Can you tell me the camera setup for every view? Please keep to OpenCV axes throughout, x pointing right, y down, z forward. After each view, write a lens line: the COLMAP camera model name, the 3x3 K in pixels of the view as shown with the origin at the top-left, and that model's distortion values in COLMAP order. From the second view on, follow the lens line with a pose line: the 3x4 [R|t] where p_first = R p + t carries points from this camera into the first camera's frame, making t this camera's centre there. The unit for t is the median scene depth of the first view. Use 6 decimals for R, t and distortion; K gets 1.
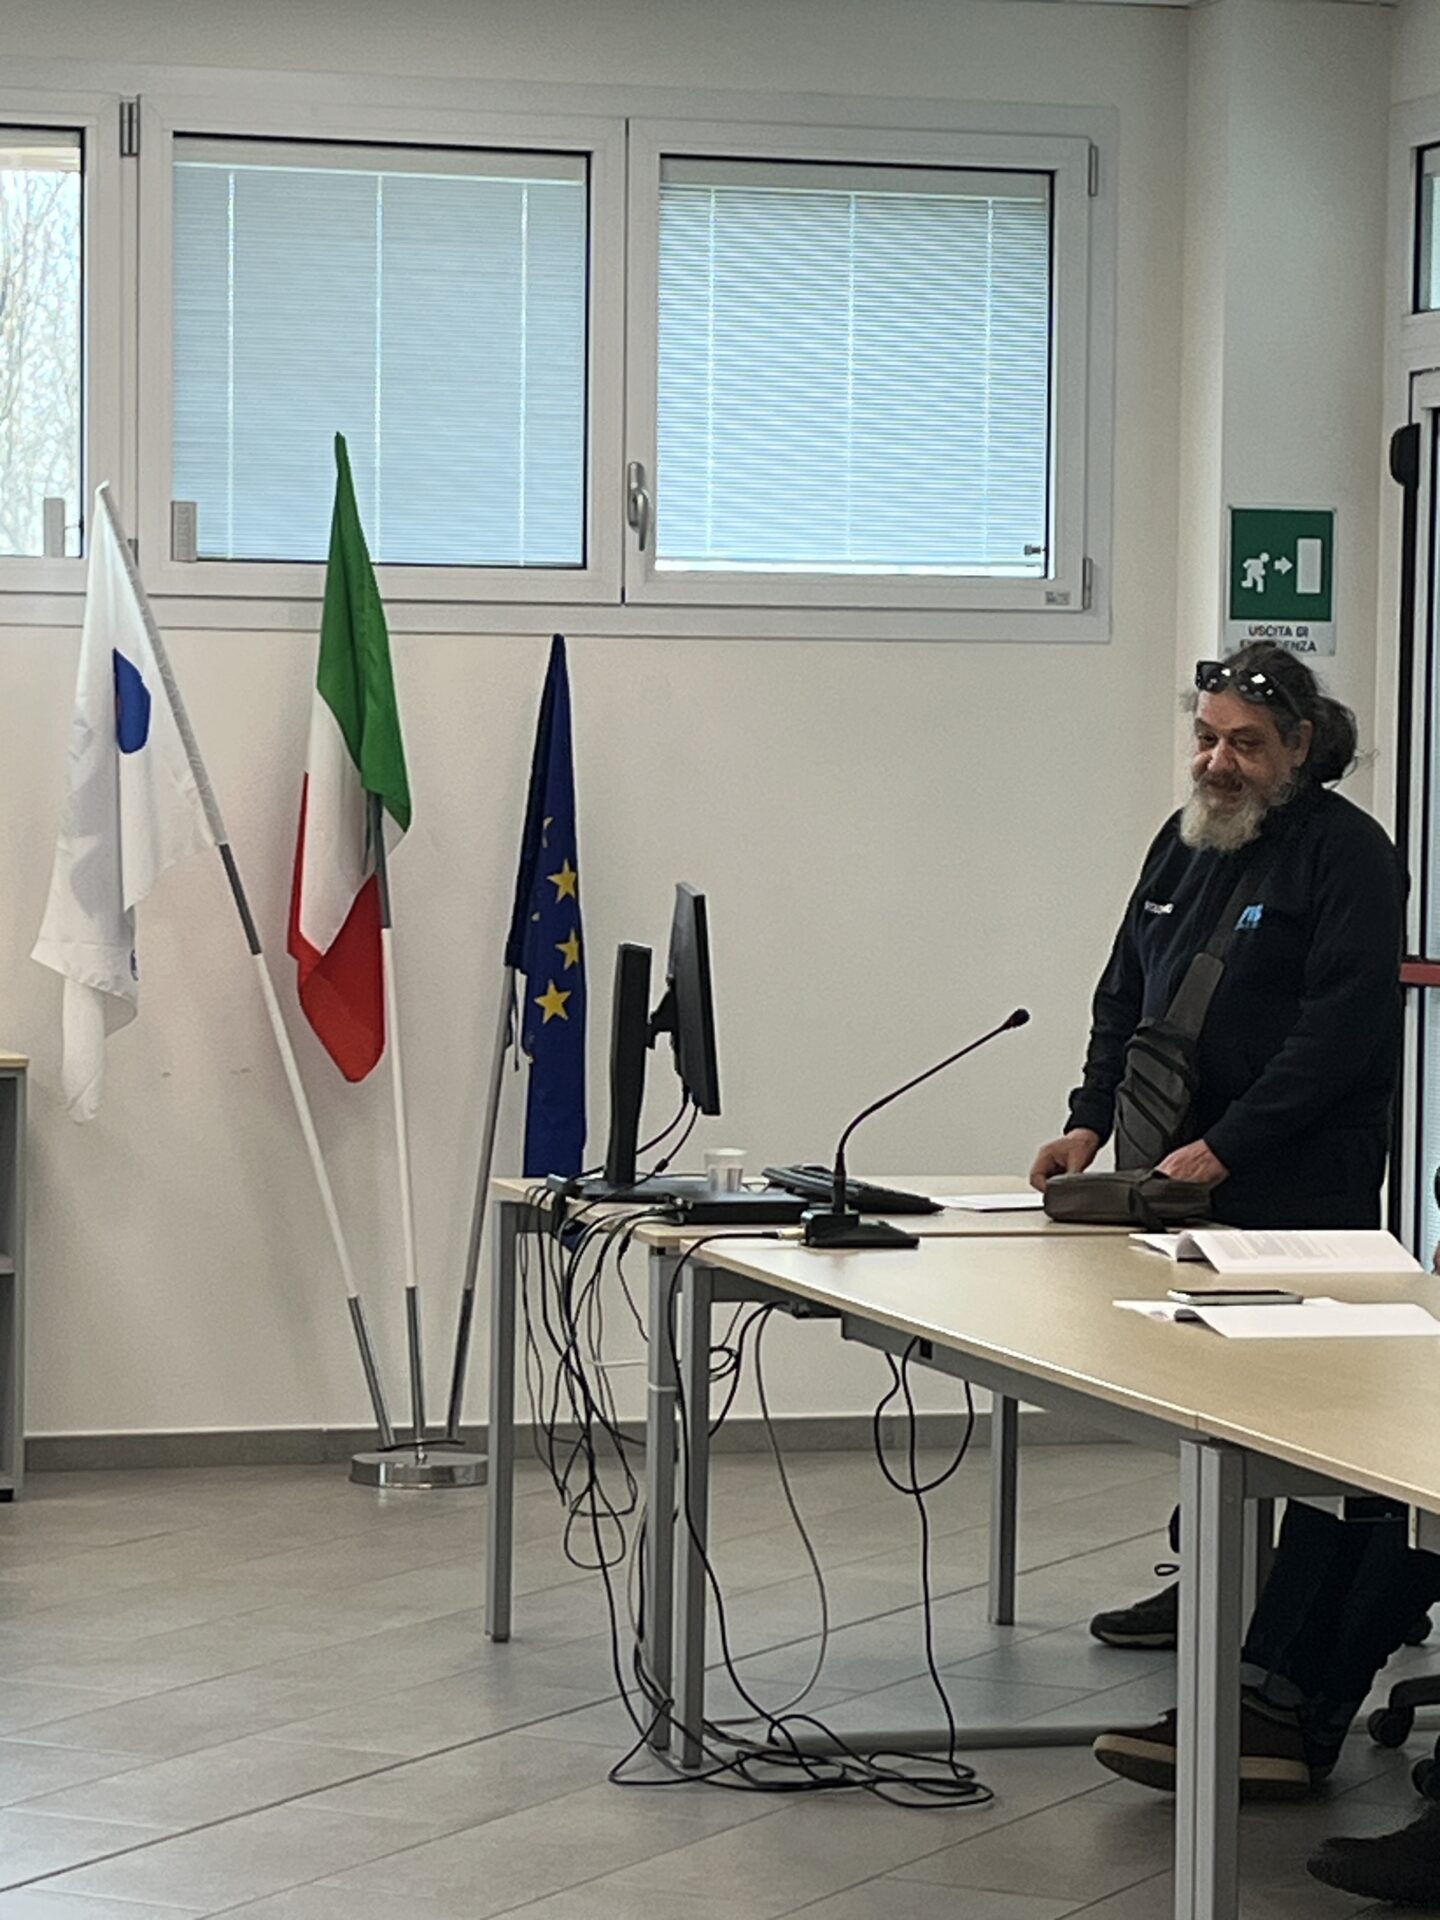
lens RADIAL K [[5366.7, 0, 725.0], [0, 5366.7, 963.6], [0, 0, 1]] dist [0.142508, 0.000000]
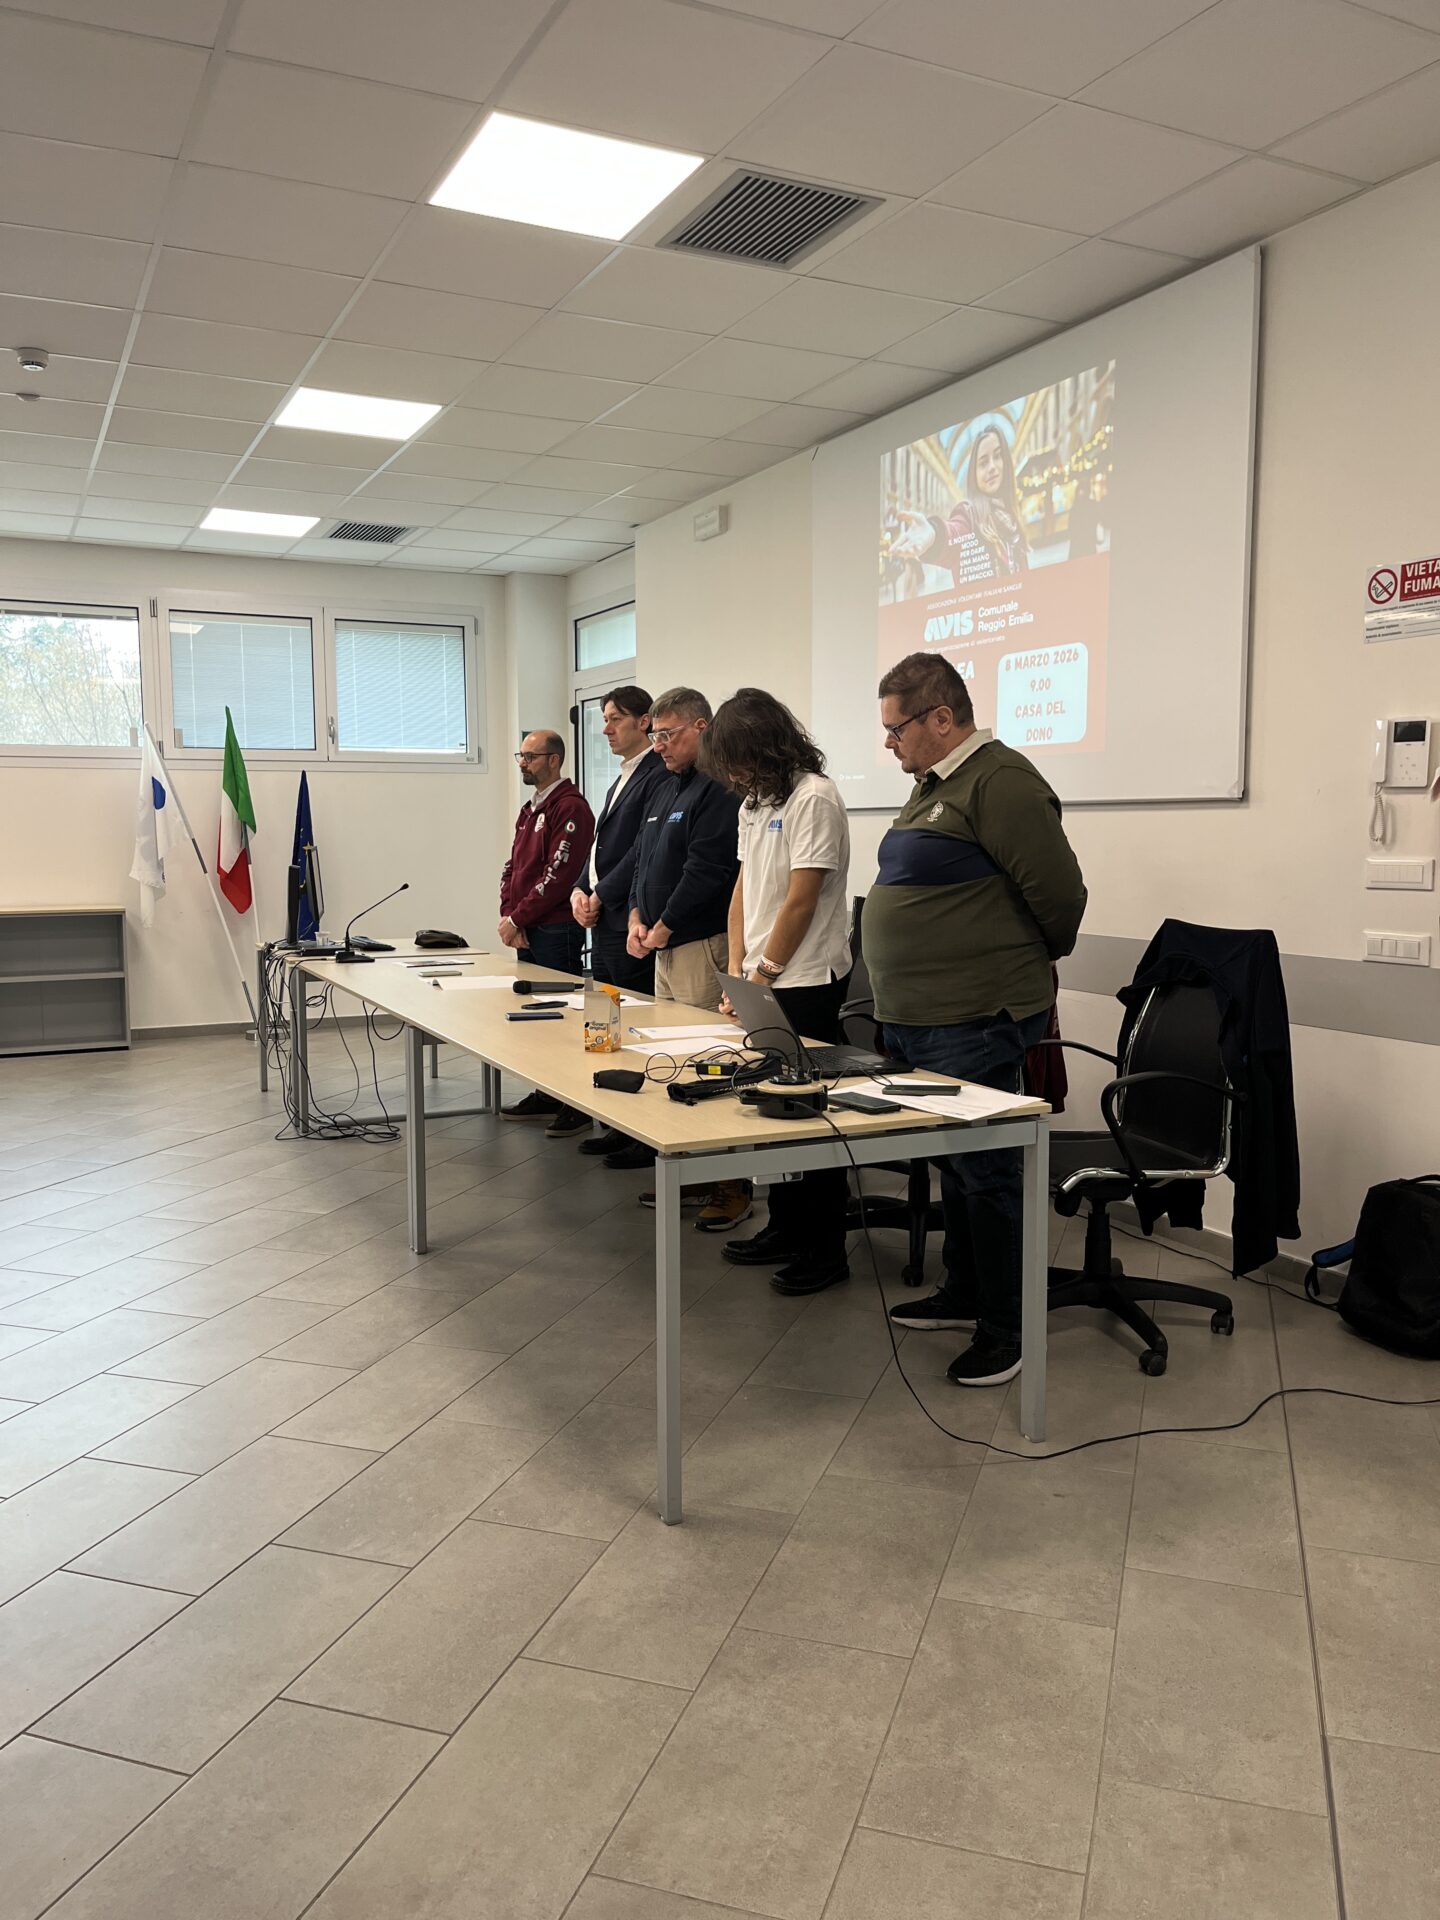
lens RADIAL K [[1469.1, 0, 720.1], [0, 1469.1, 964.4], [0, 0, 1]] dist [0.047137, -0.066997]
pose [[0.986414, -0.030176, 0.161484, 0.067646], [0.020600, 0.997946, 0.060650, 0.005056], [-0.162982, -0.056500, 0.985010, 0.097262]]
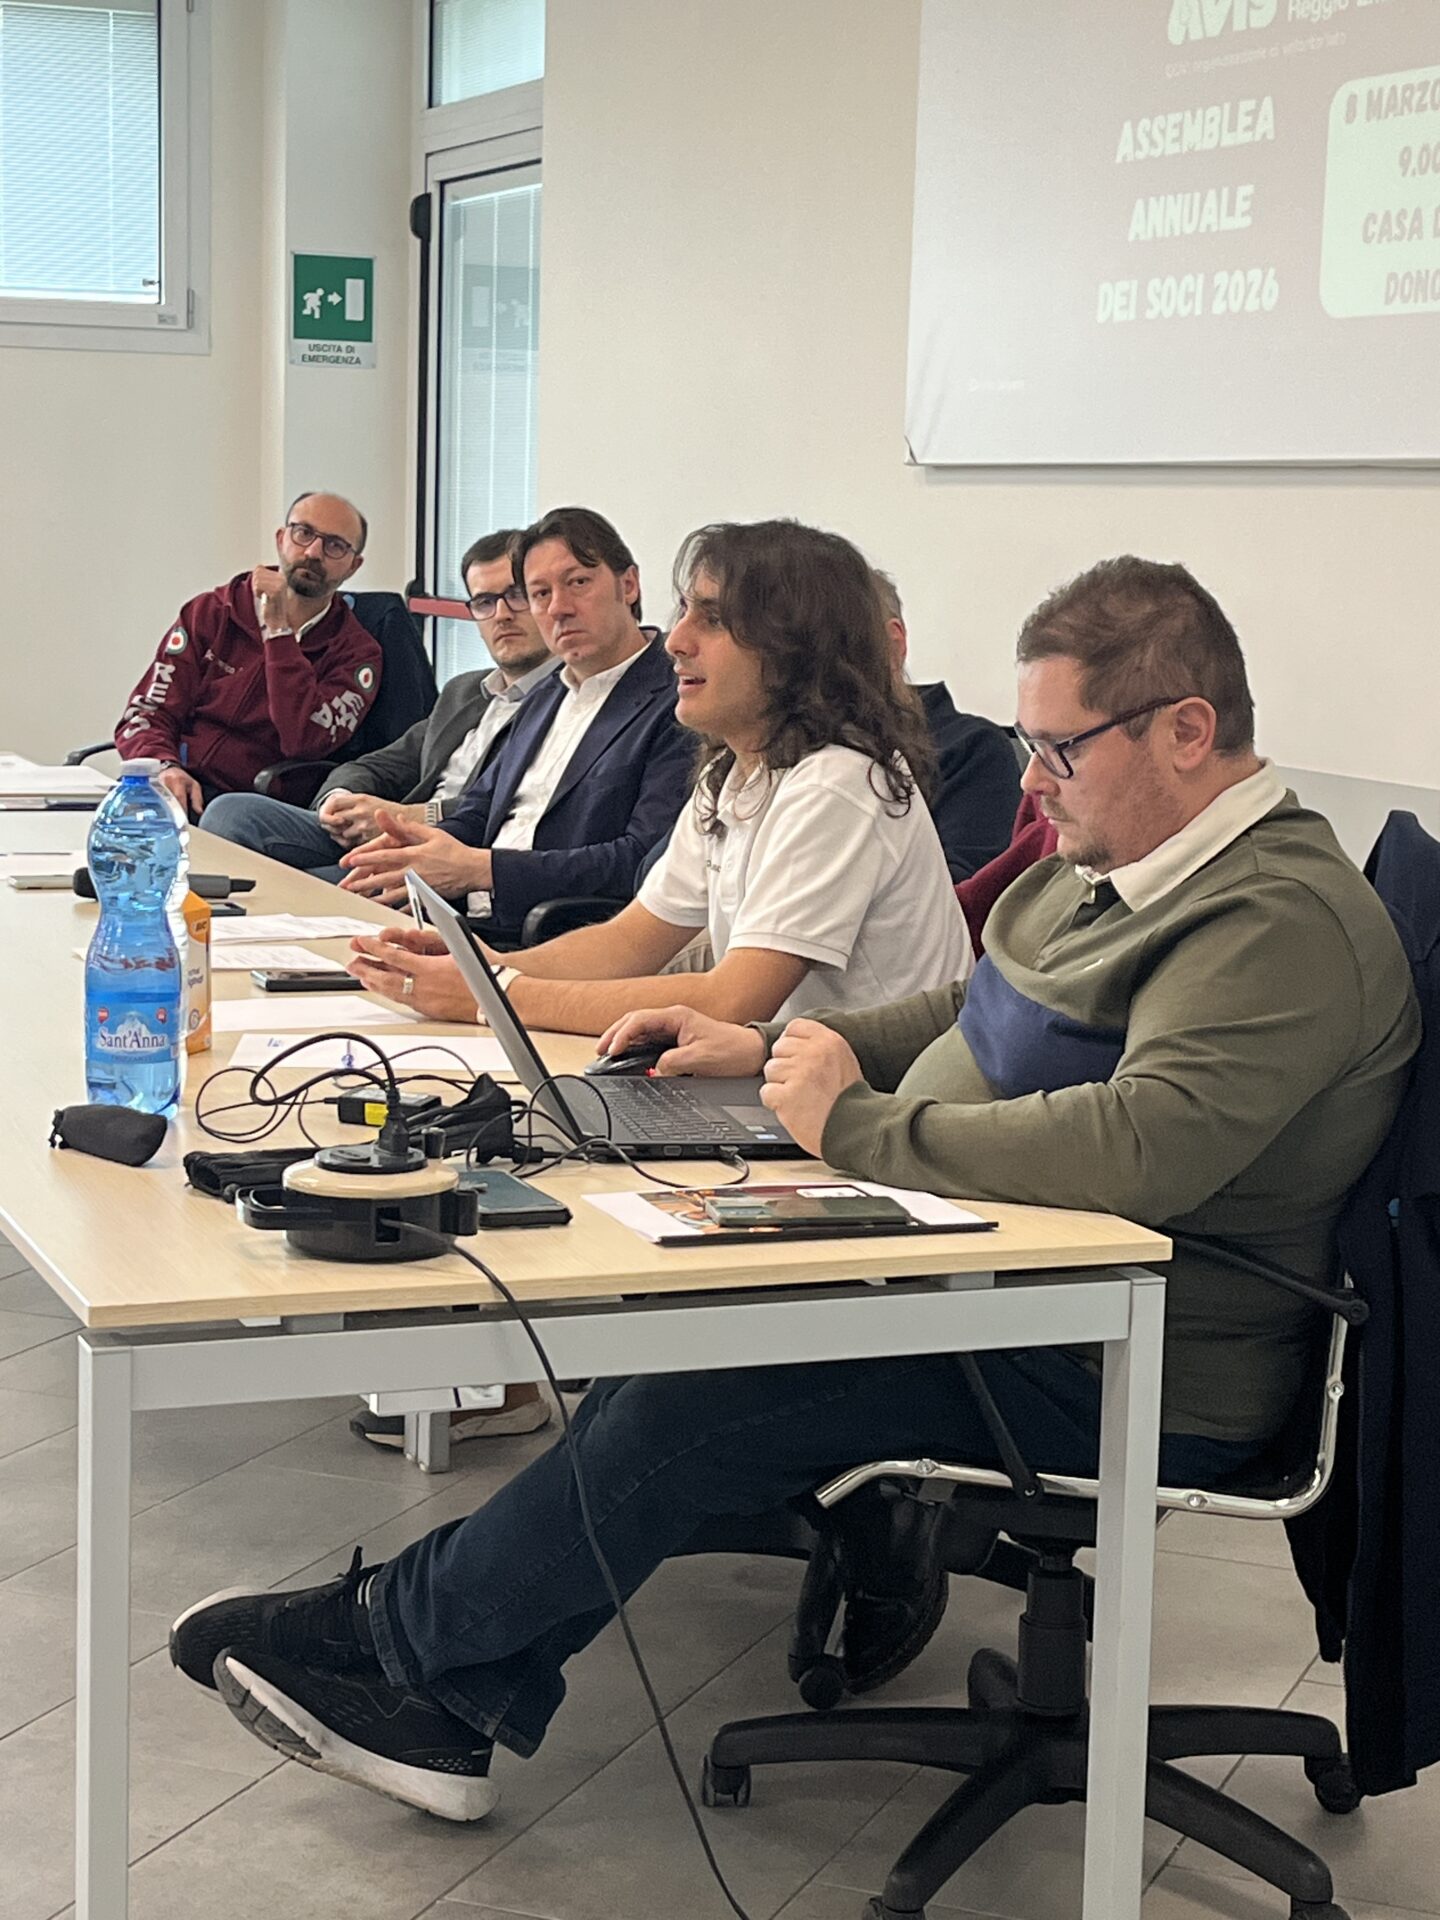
lens RADIAL K [[3508.0, 0, 750.6], [0, 3508.0, 984.0], [0, 0, 1]] dist [0.071641, 0.000000]
pose [[0.993857, -0.000647, 0.110672, 0.115880], [-0.010768, 0.994673, 0.102517, 0.005048], [-0.110149, -0.103079, 0.988555, 0.110098]]
